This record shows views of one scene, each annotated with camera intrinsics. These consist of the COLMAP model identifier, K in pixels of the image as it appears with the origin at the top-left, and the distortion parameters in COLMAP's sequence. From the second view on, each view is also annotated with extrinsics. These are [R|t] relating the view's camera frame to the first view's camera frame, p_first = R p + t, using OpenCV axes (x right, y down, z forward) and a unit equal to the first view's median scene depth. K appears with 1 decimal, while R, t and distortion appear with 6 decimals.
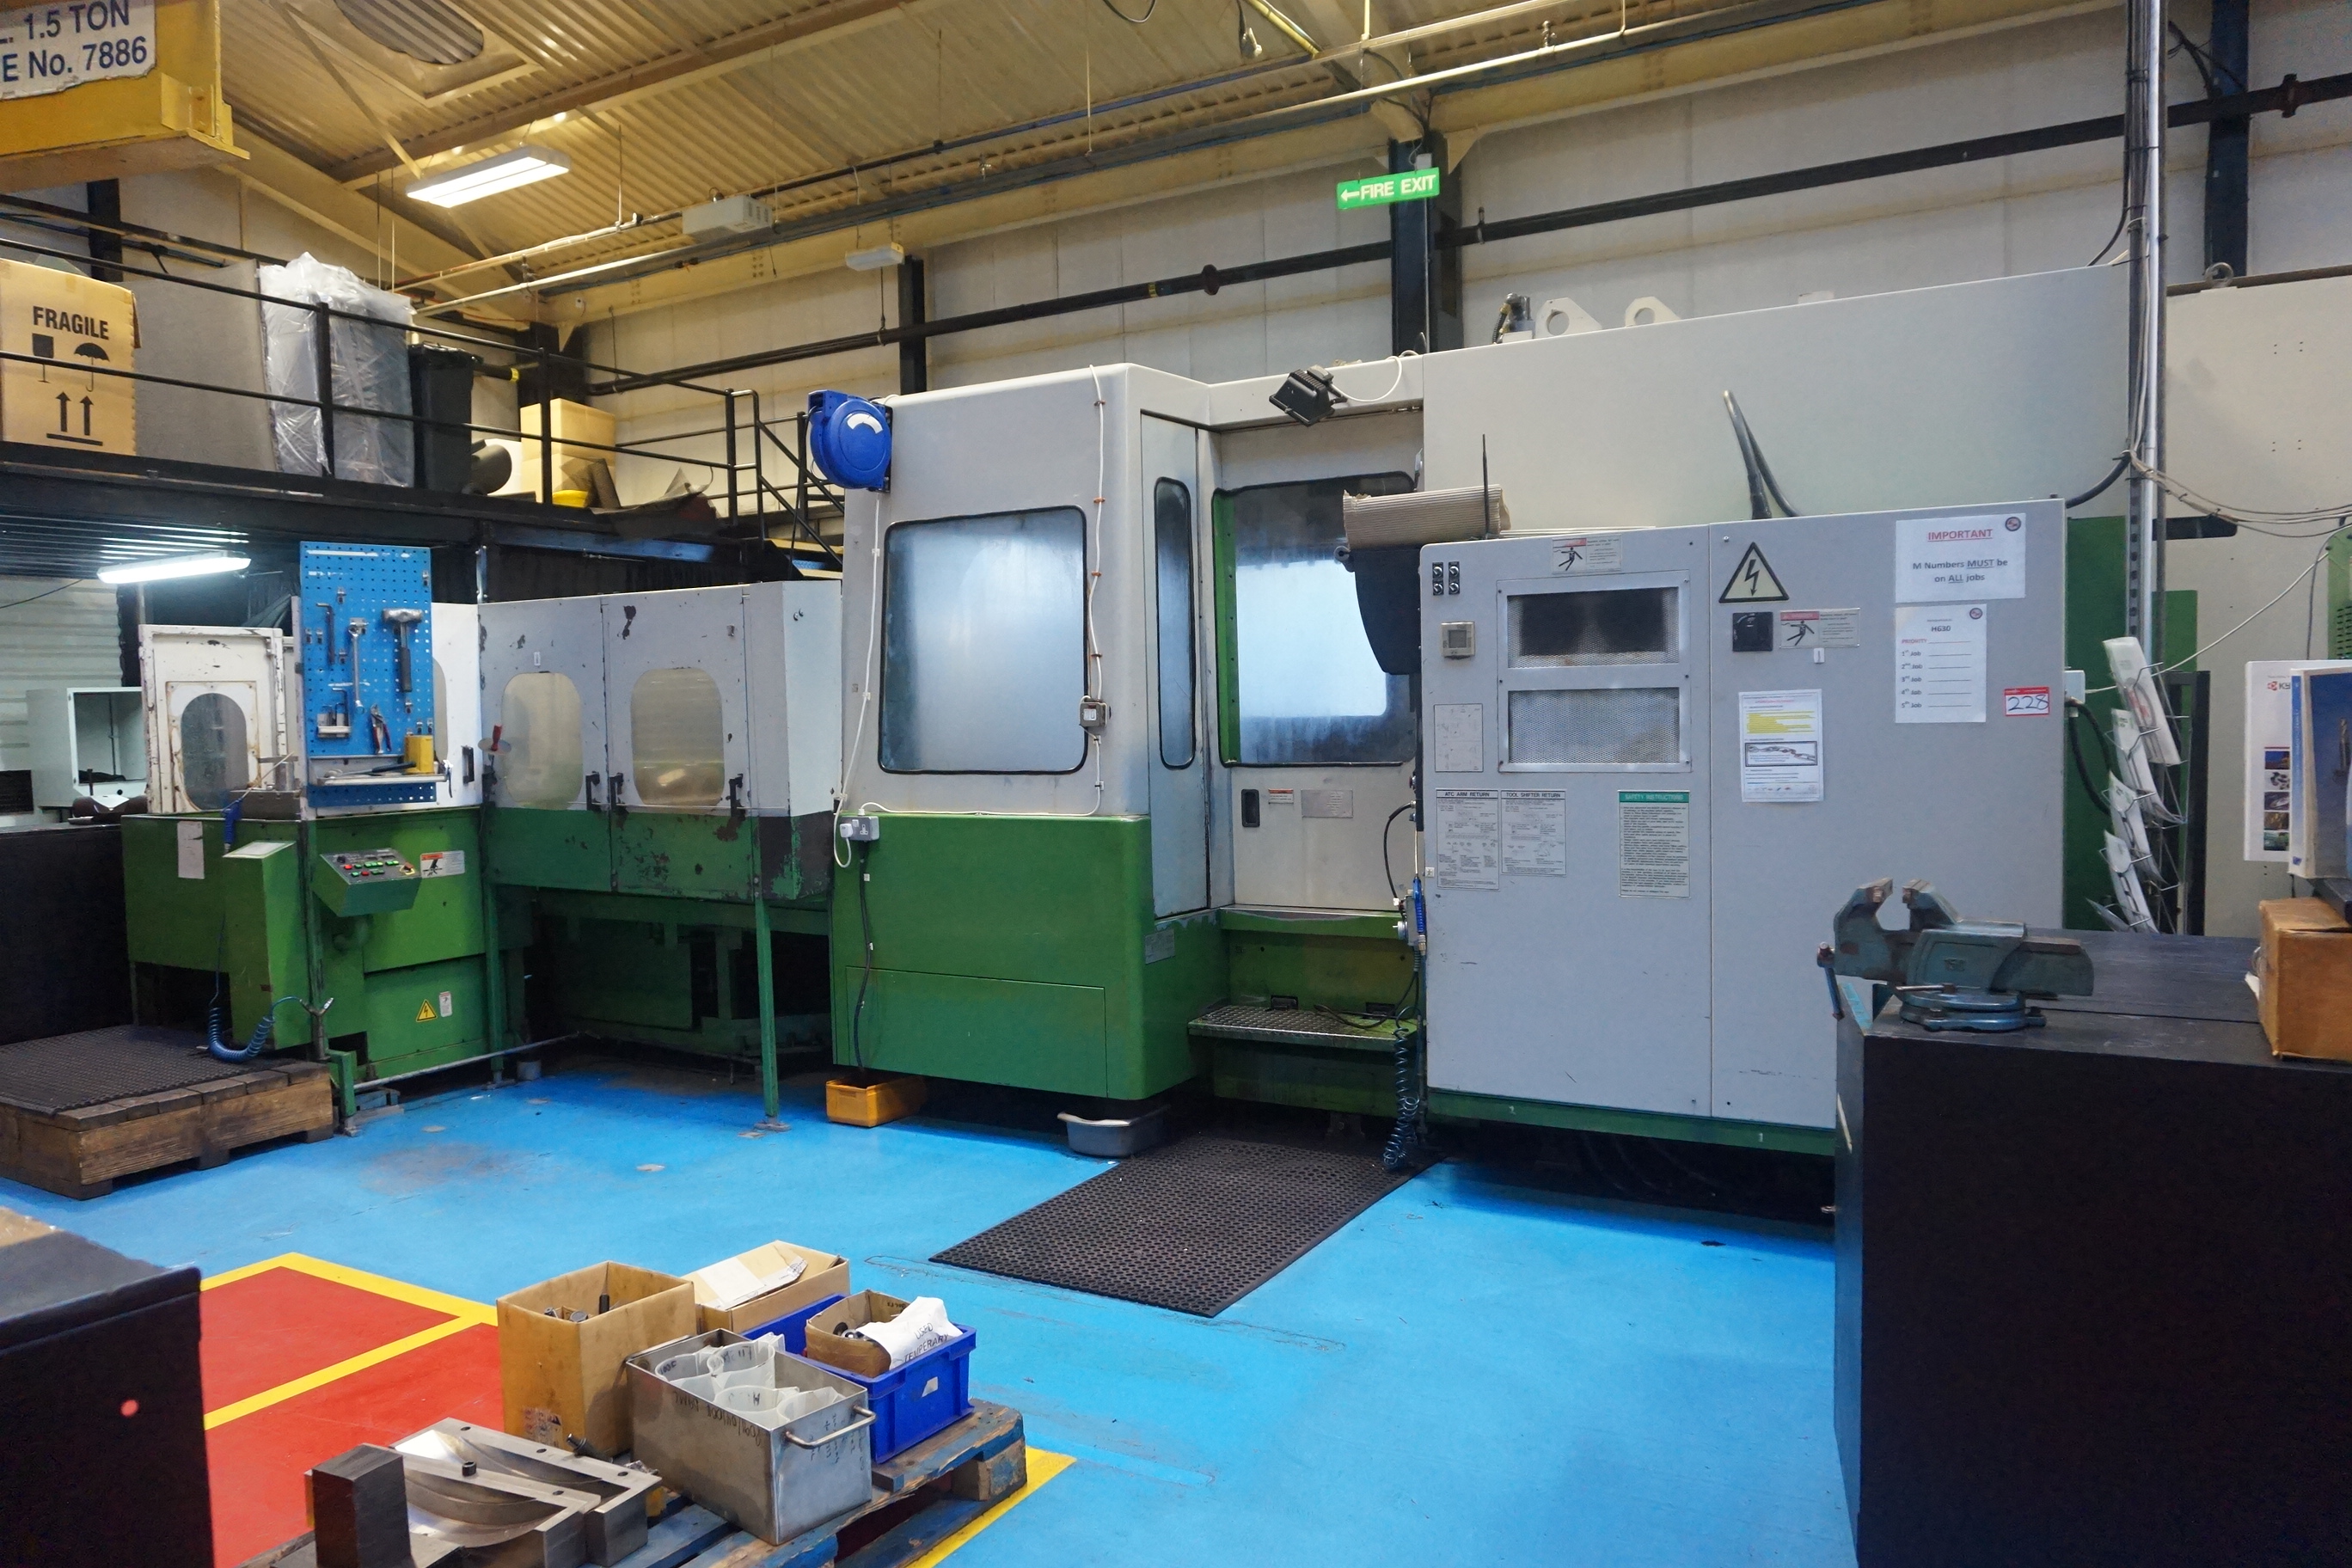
lens RADIAL K [[1610.6, 0, 1176.0], [0, 1610.6, 784.0], [0, 0, 1]] dist [-0.117140, 0.045303]
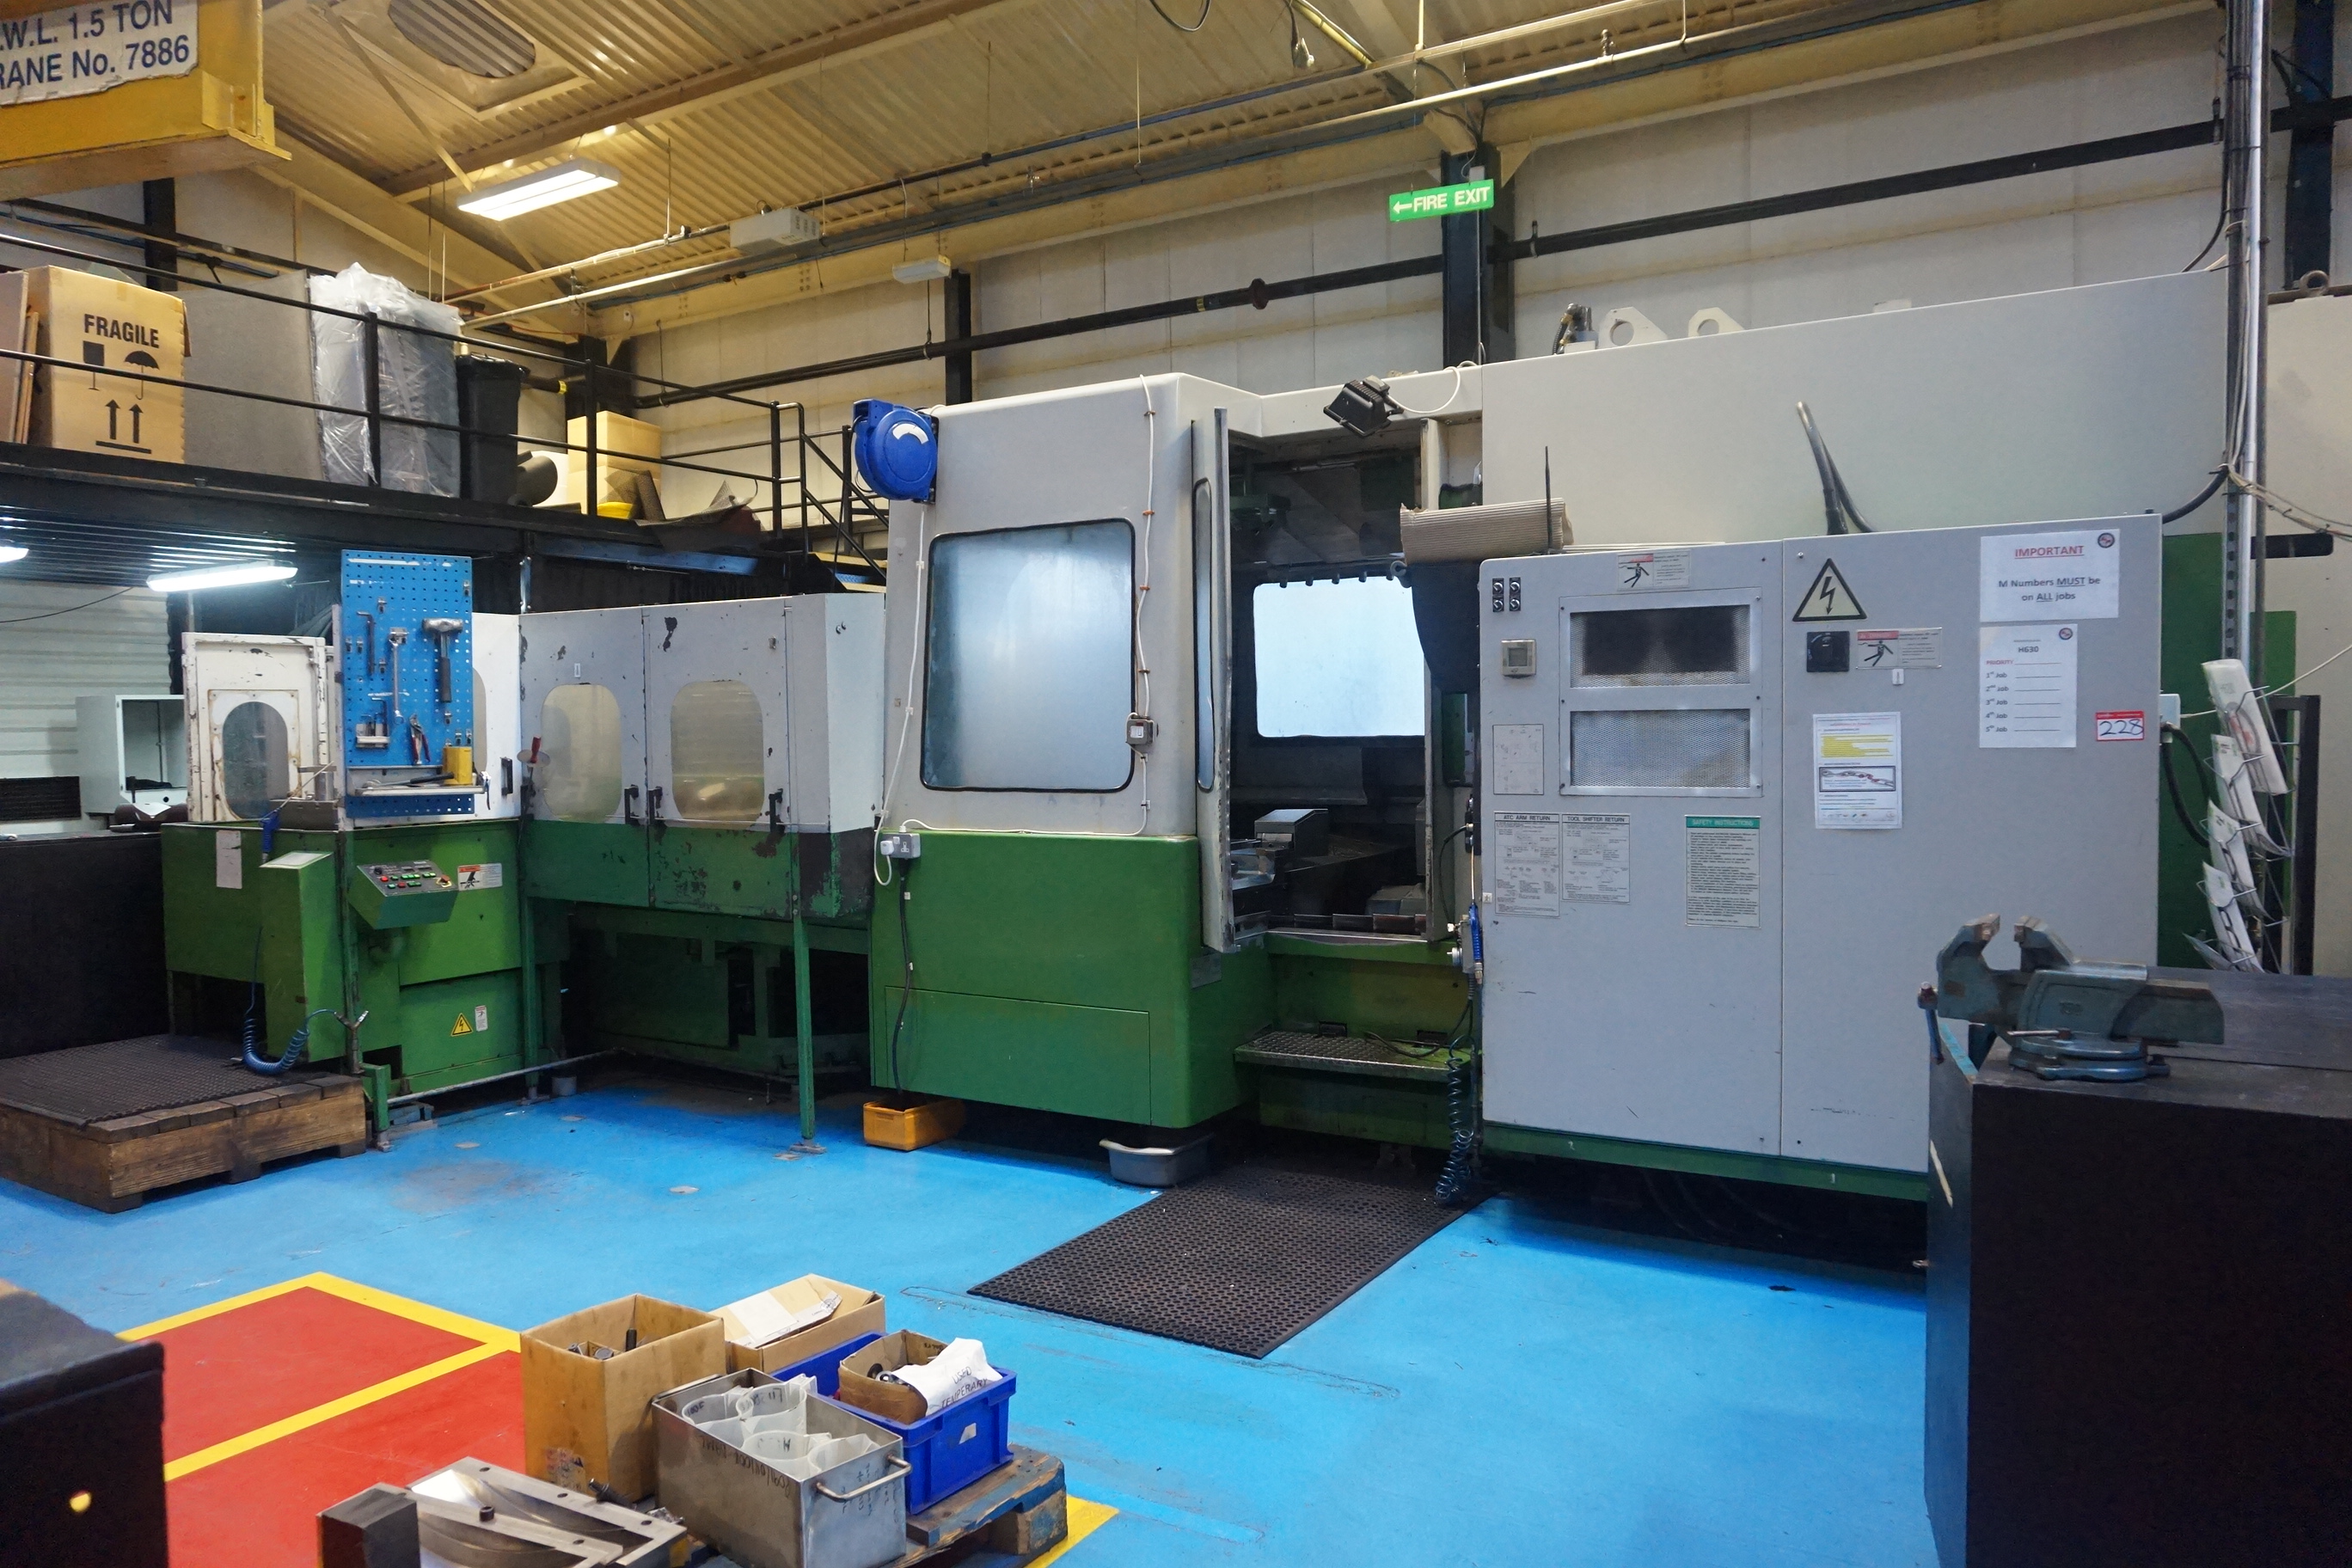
lens RADIAL K [[1608.3, 0, 1165.1], [0, 1608.3, 774.0], [0, 0, 1]] dist [-0.126123, 0.052430]
pose [[0.999475, 0.009145, -0.031087, -0.005900], [-0.009664, 0.999816, -0.016586, -0.001550], [0.030930, 0.016877, 0.999379, 0.026273]]
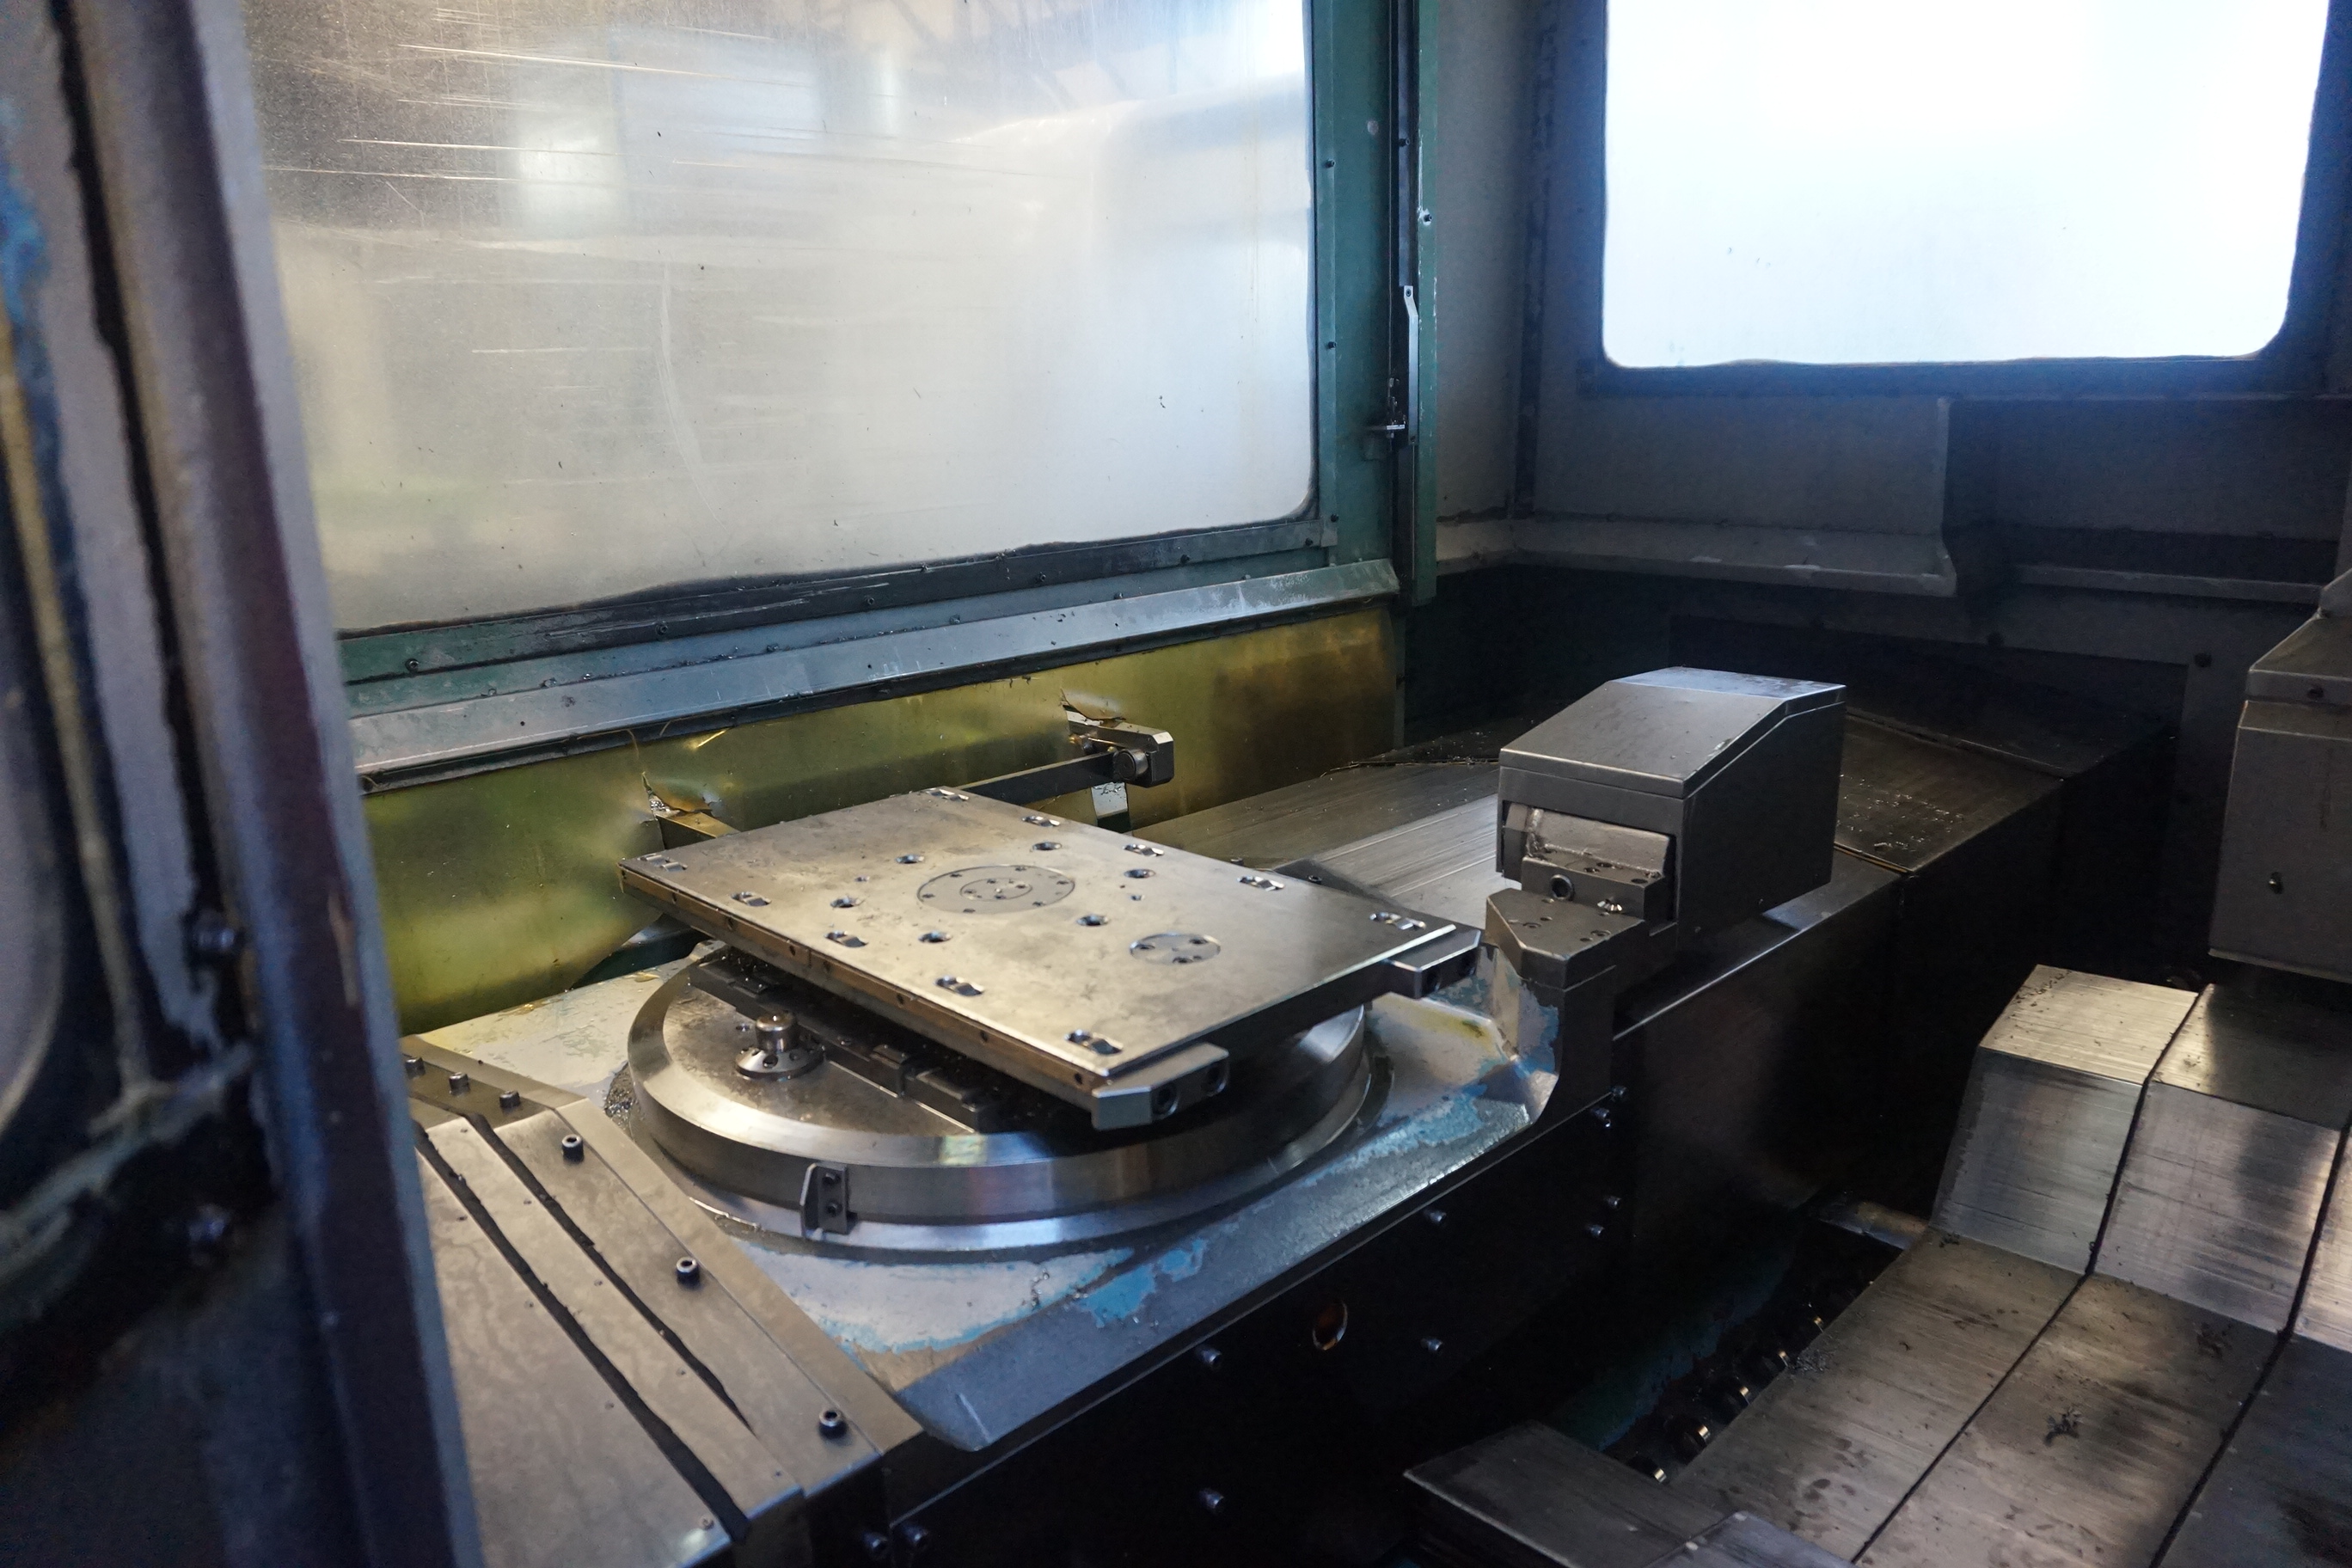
lens RADIAL K [[1602.6, 0, 1169.8], [0, 1602.6, 786.0], [0, 0, 1]] dist [-0.055229, 0.042097]
pose [[0.959861, 0.066895, -0.272384, 0.023762], [-0.008047, 0.977310, 0.211662, -0.023656], [0.280362, -0.200974, 0.938619, 0.583337]]
